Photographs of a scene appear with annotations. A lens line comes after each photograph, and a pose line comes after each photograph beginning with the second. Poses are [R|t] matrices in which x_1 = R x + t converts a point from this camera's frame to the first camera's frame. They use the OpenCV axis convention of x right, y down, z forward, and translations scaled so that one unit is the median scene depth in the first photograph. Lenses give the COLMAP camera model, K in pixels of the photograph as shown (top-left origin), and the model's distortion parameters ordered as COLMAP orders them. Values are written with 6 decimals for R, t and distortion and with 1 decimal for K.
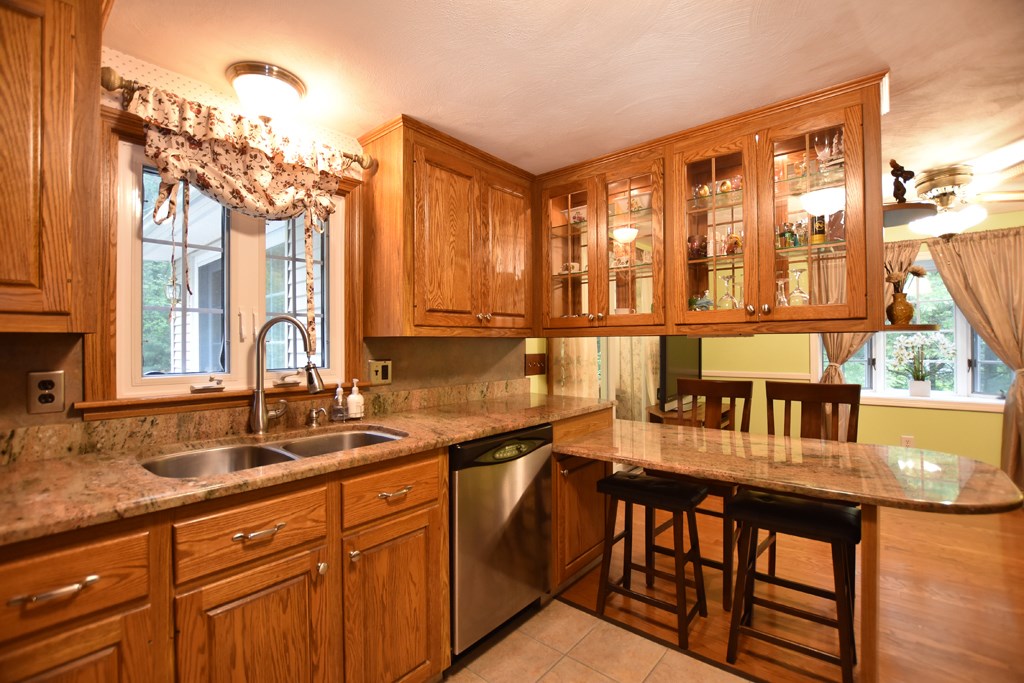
lens RADIAL K [[467.8, 0, 516.2], [0, 467.8, 343.2], [0, 0, 1]] dist [-0.001350, -0.000088]
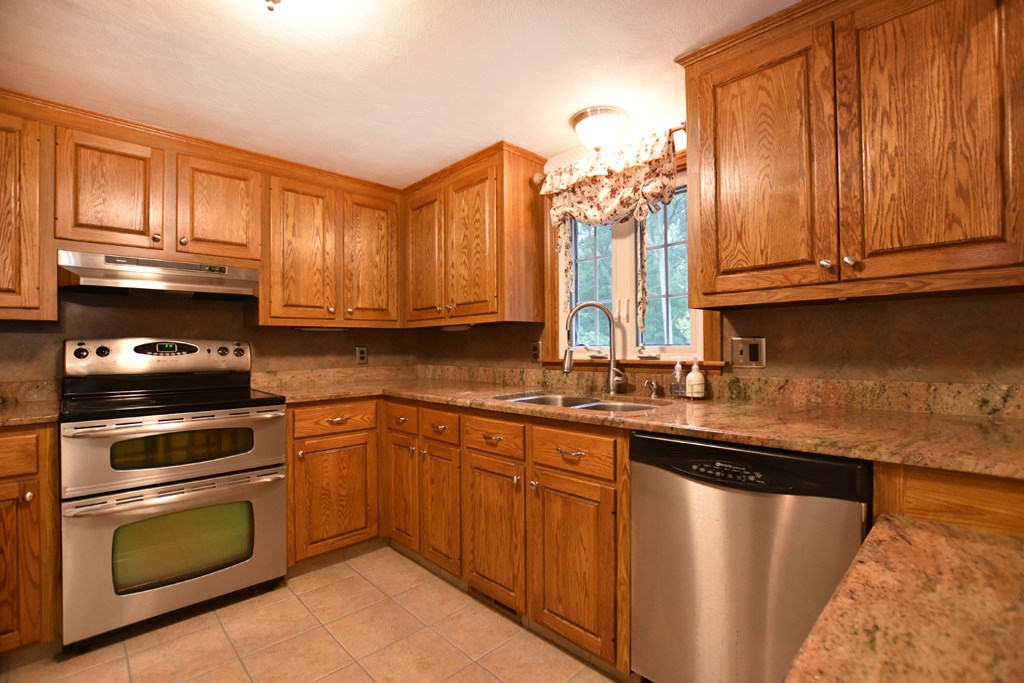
lens RADIAL K [[467.8, 0, 516.2], [0, 467.8, 343.2], [0, 0, 1]] dist [-0.001350, -0.000088]
pose [[-0.091954, 0.000168, -0.995763, 0.653830], [0.017159, 0.999852, -0.001416, 0.045744], [0.995615, -0.017217, -0.091944, 0.750254]]
